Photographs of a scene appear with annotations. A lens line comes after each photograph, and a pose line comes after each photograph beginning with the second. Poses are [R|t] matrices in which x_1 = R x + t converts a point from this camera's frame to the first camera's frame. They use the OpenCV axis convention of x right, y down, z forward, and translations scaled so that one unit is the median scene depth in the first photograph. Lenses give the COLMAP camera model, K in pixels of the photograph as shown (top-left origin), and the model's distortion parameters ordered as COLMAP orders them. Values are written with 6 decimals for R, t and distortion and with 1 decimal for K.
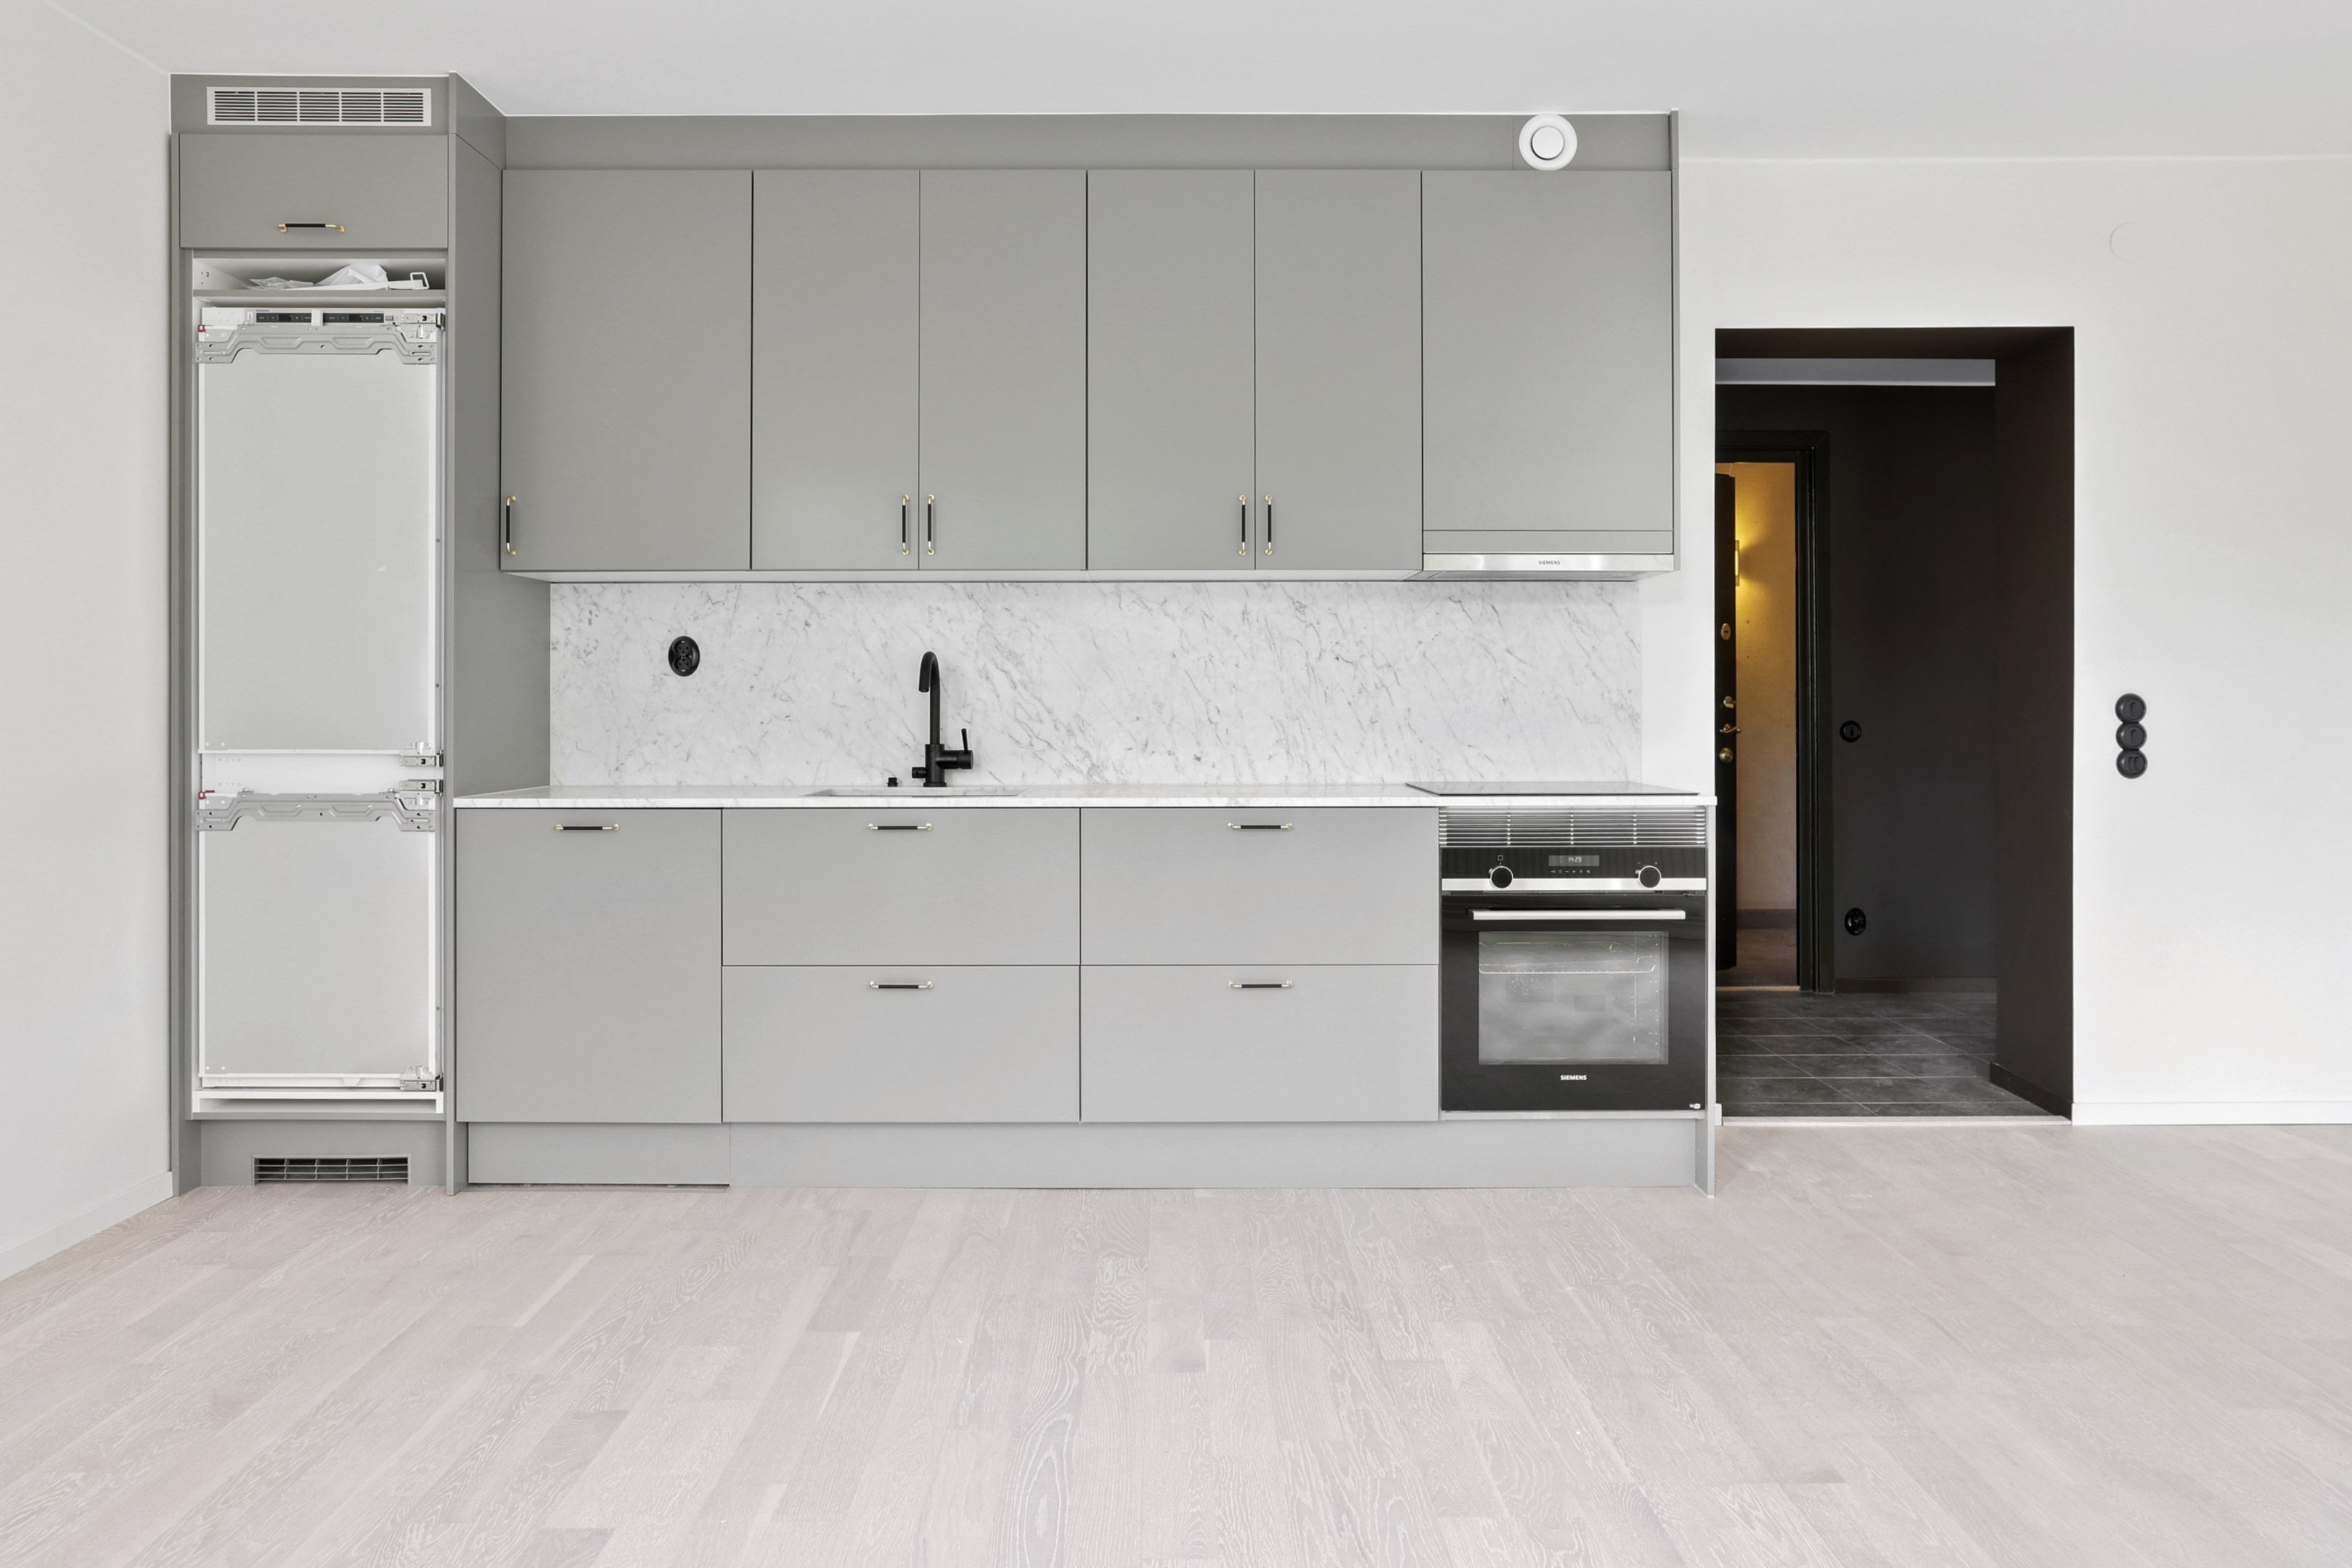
lens RADIAL K [[1640.1, 0, 1201.7], [0, 1640.1, 741.1], [0, 0, 1]] dist [-0.027028, 0.017439]
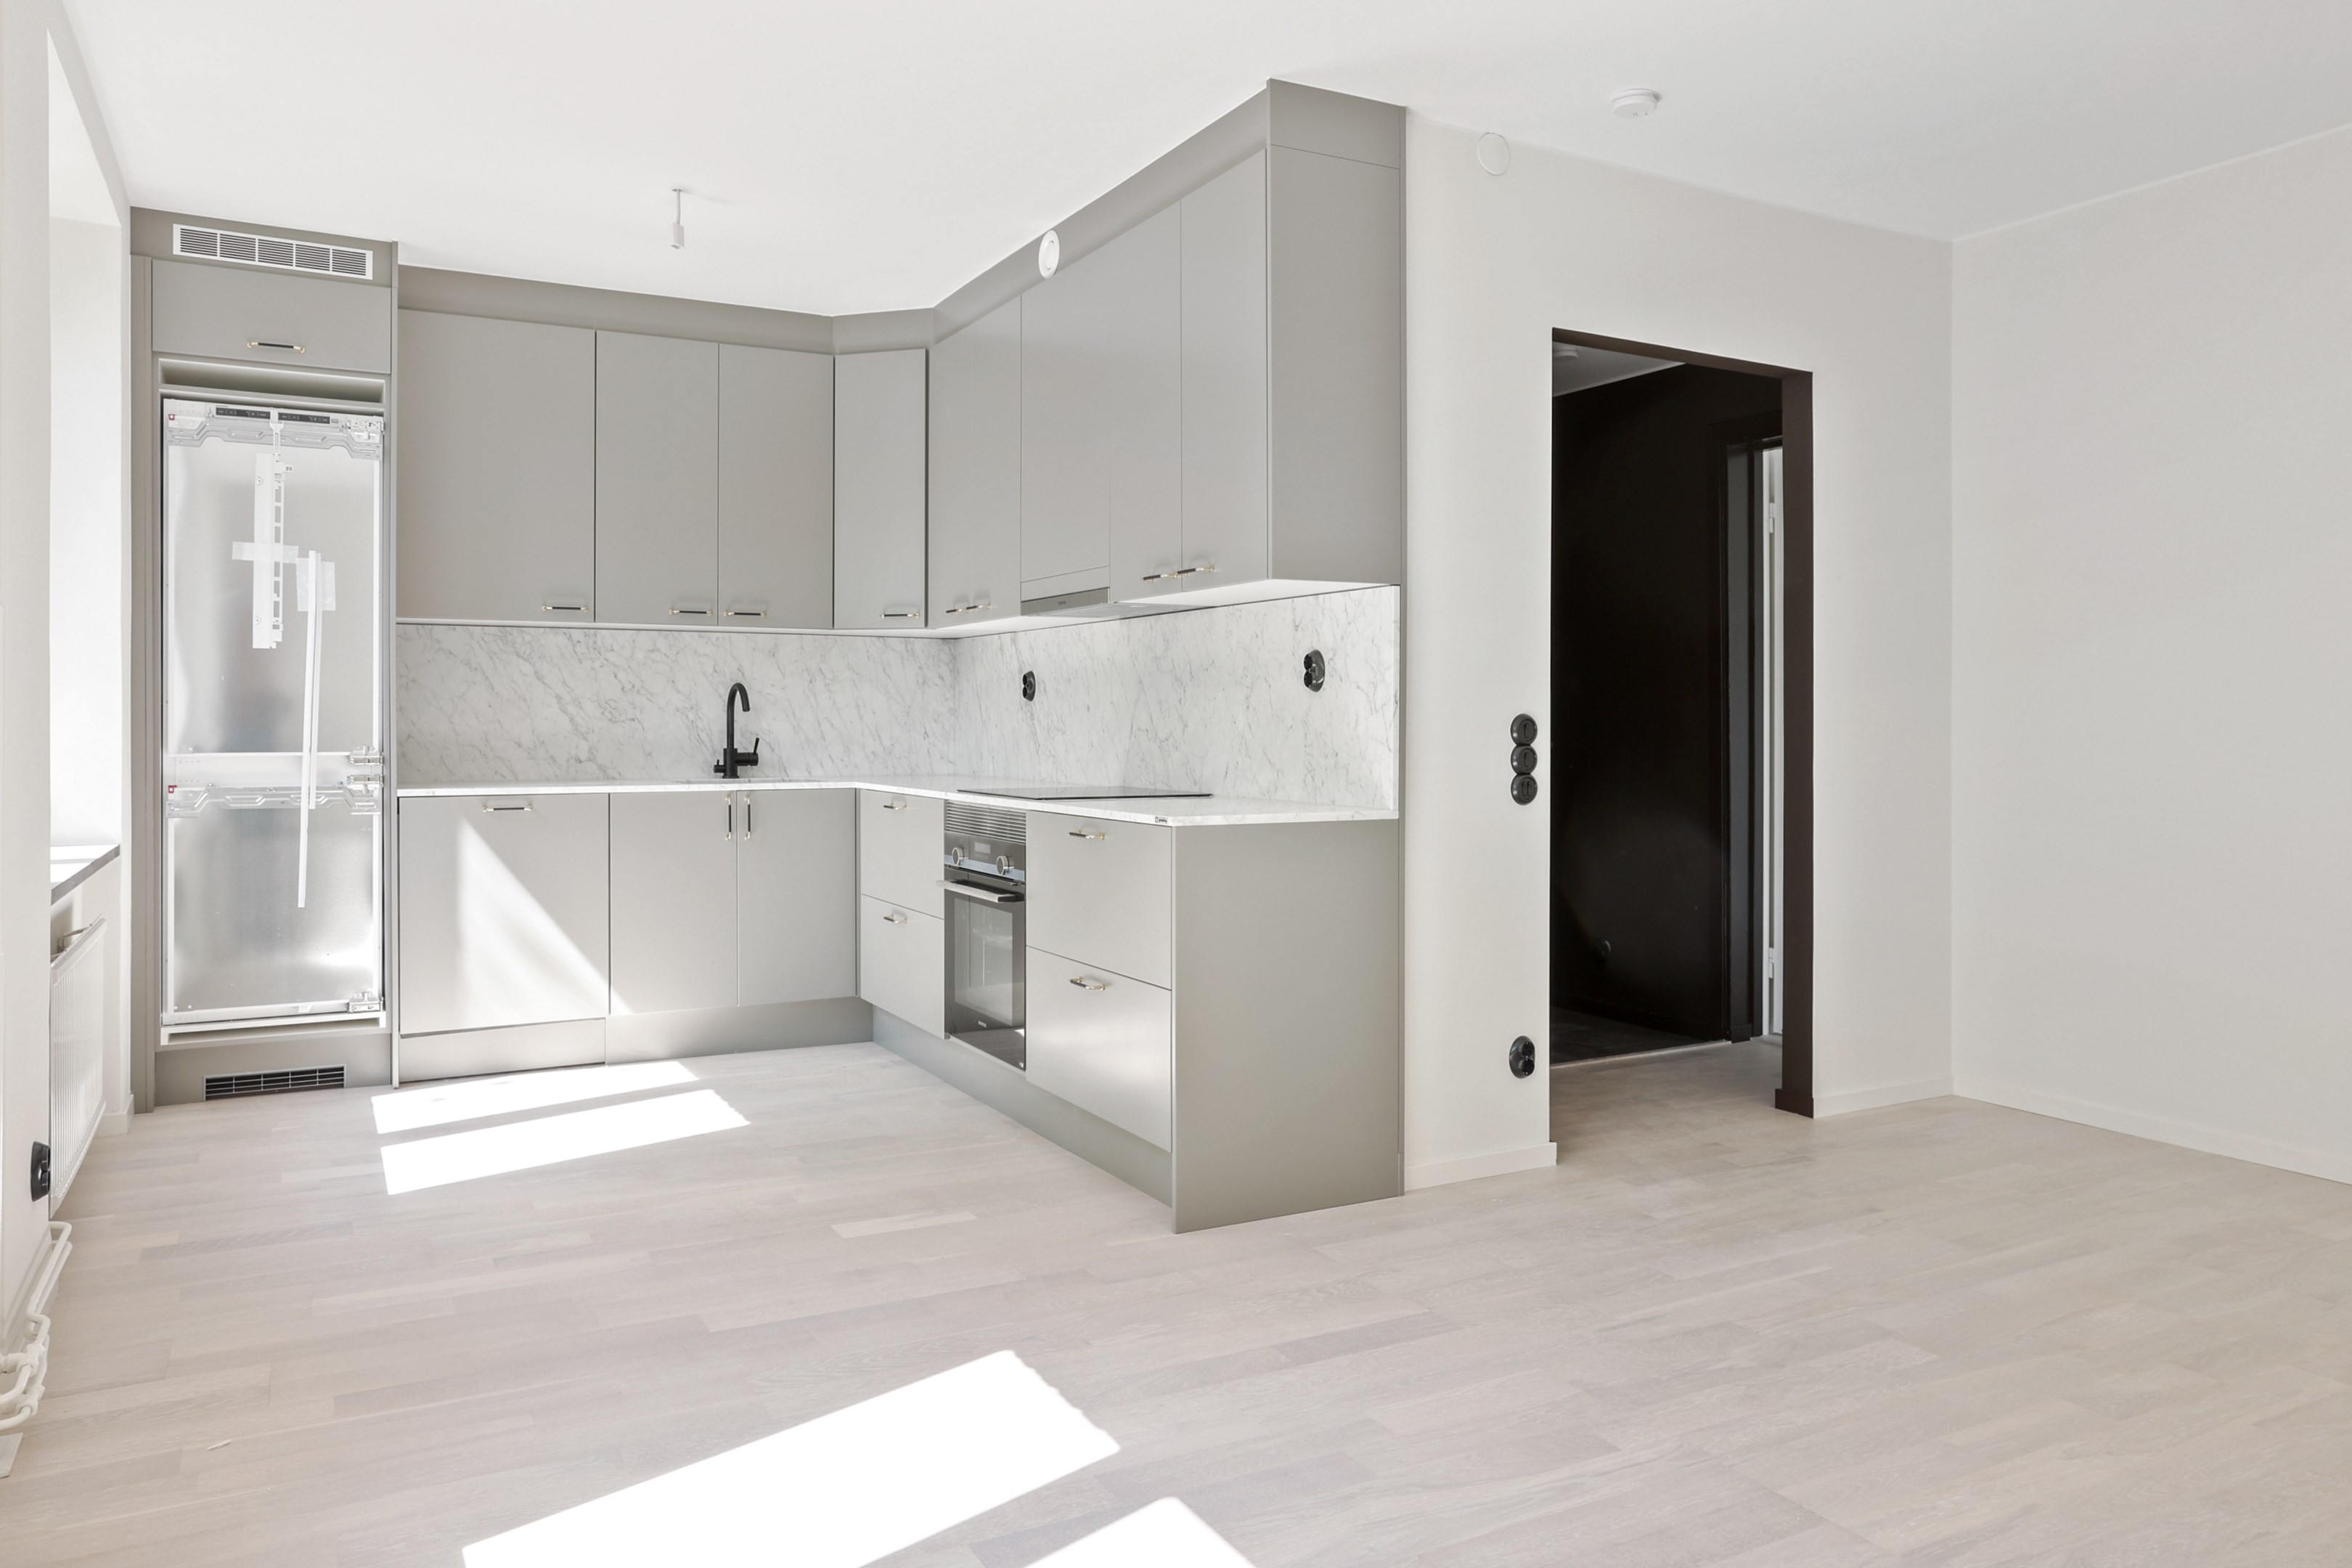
lens RADIAL K [[1640.1, 0, 1183.1], [0, 1640.1, 715.1], [0, 0, 1]] dist [-0.027028, 0.017439]
pose [[0.886971, 0.007668, 0.461762, -0.497504], [0.002946, 0.999748, -0.022261, 0.006288], [-0.461816, 0.021105, 0.886725, -0.464049]]
